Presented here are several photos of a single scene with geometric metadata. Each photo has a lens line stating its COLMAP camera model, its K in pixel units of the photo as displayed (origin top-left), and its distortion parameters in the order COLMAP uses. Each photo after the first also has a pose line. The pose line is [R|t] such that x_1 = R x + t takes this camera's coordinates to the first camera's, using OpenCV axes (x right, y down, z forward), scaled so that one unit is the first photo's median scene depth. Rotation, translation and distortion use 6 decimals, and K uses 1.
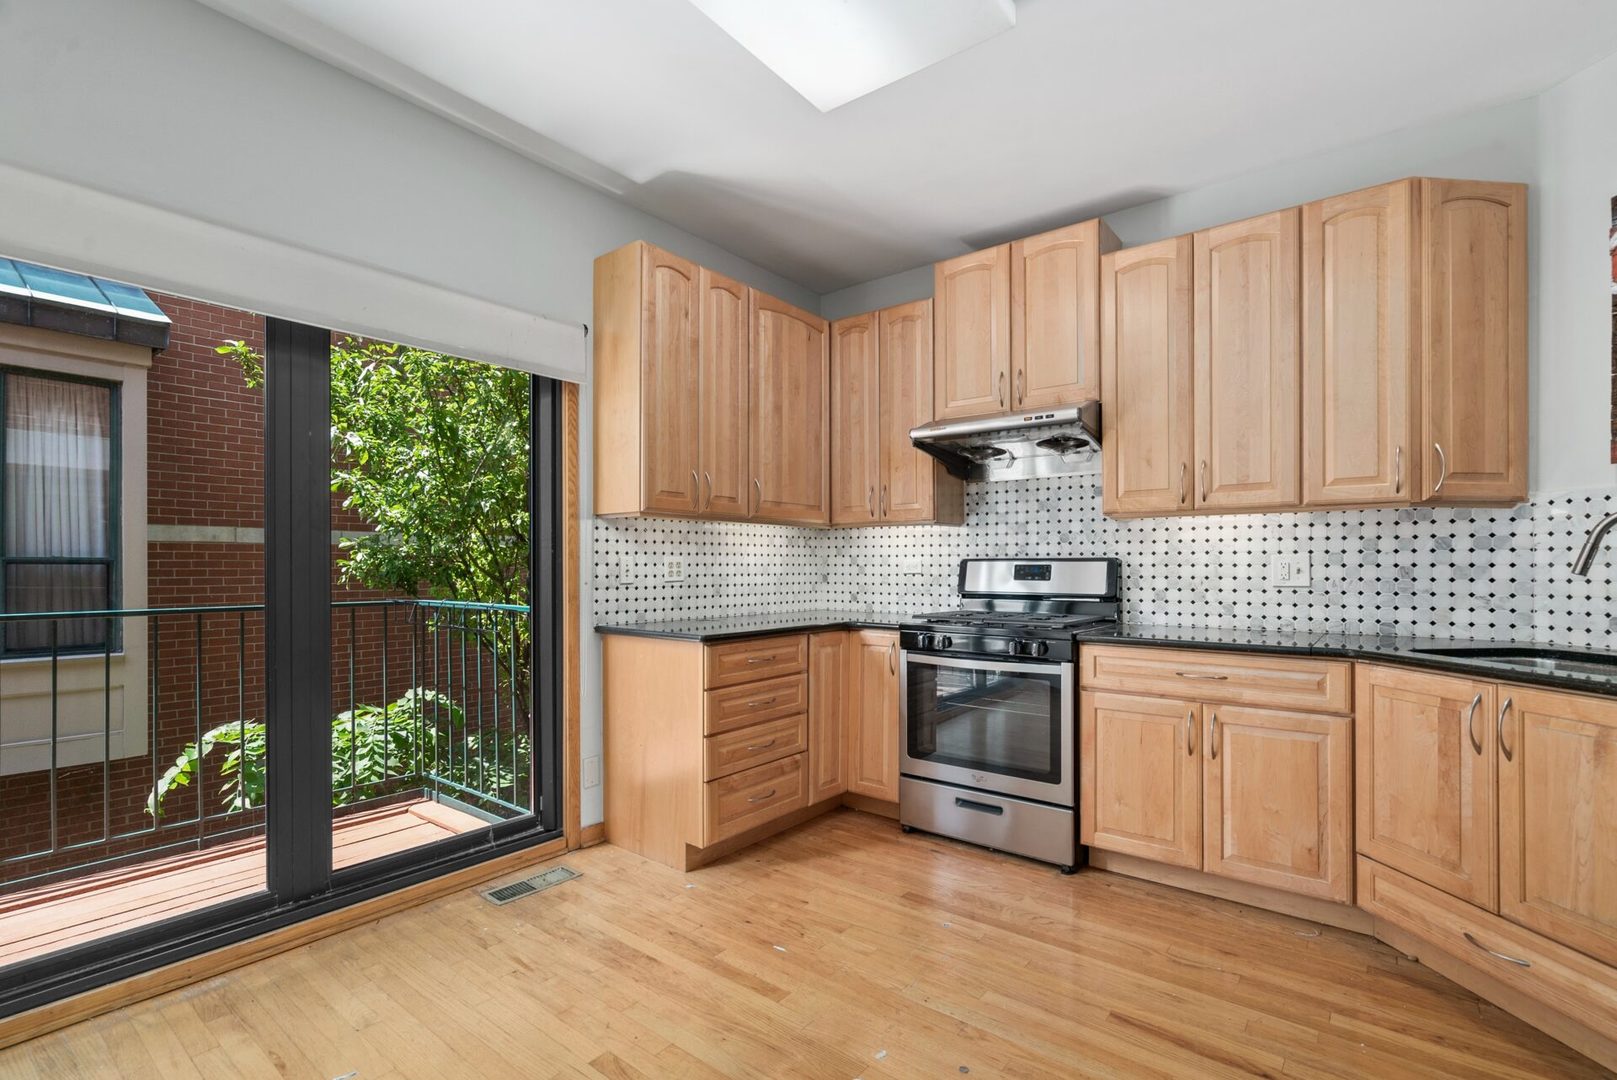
lens RADIAL K [[743.4, 0, 805.1], [0, 743.4, 568.1], [0, 0, 1]] dist [-0.004517, 0.001705]
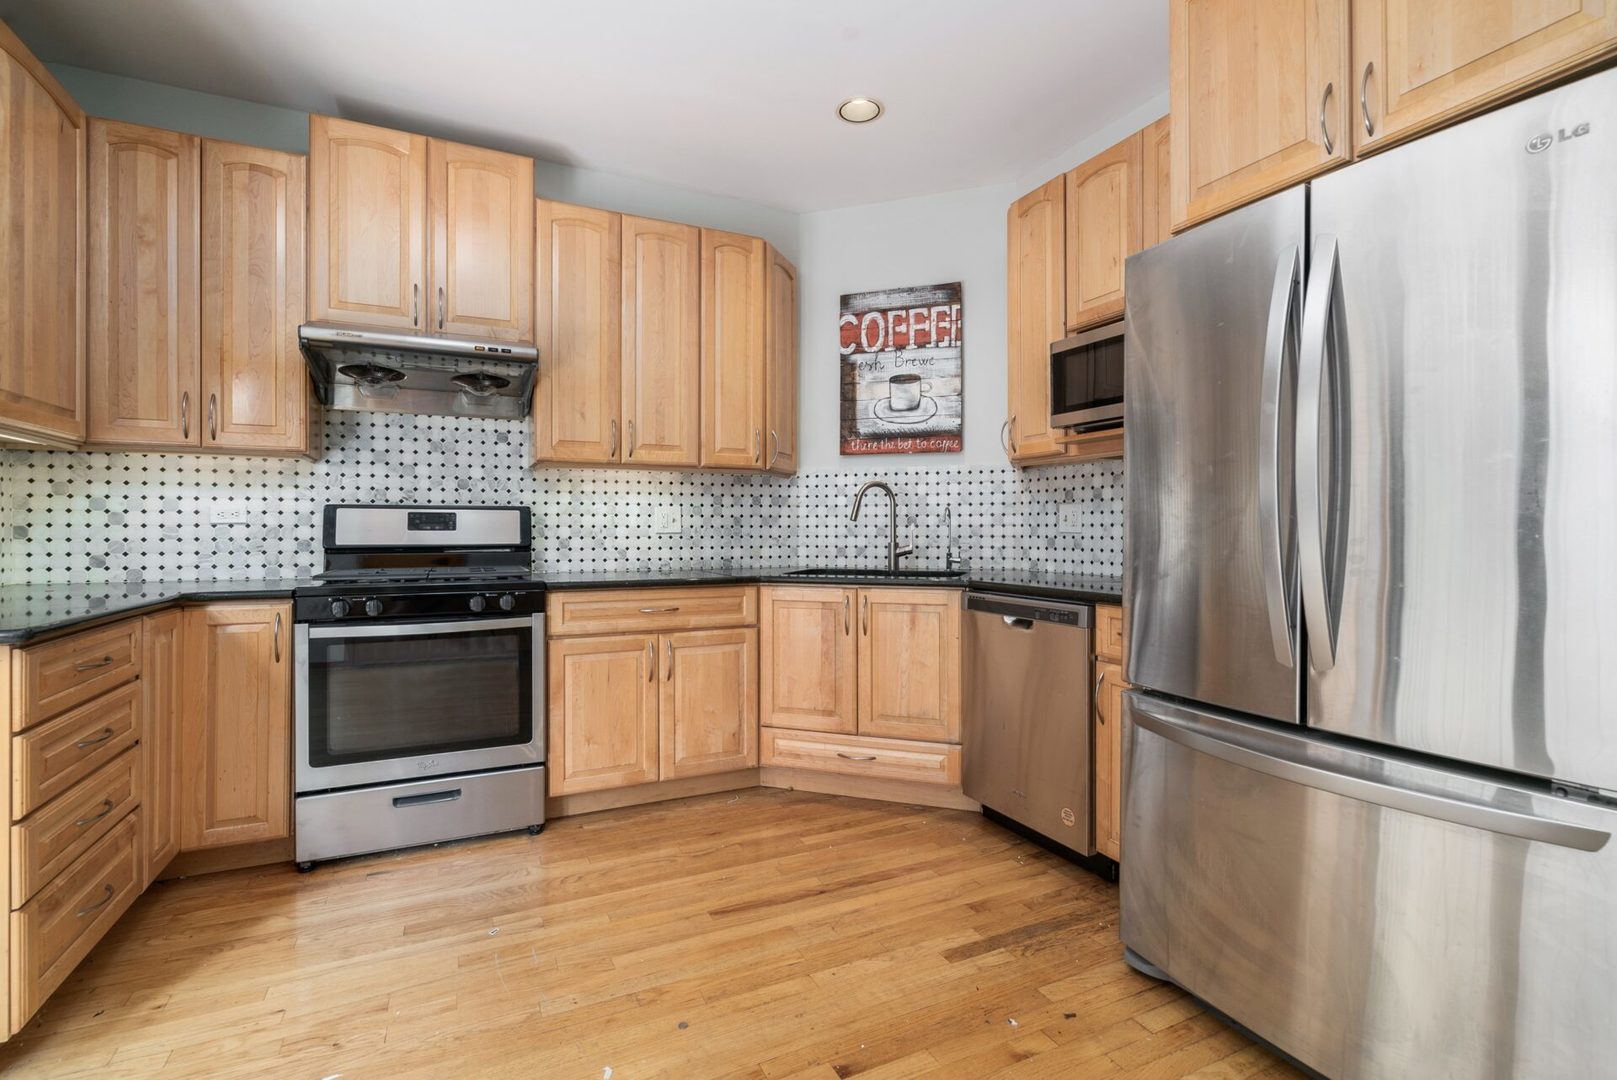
lens RADIAL K [[743.4, 0, 808.7], [0, 743.4, 531.8], [0, 0, 1]] dist [-0.004517, 0.001705]
pose [[0.440177, -0.003956, 0.897903, -0.341806], [0.003174, 0.999991, 0.002850, 0.020065], [-0.897906, 0.001596, 0.440185, 0.254922]]
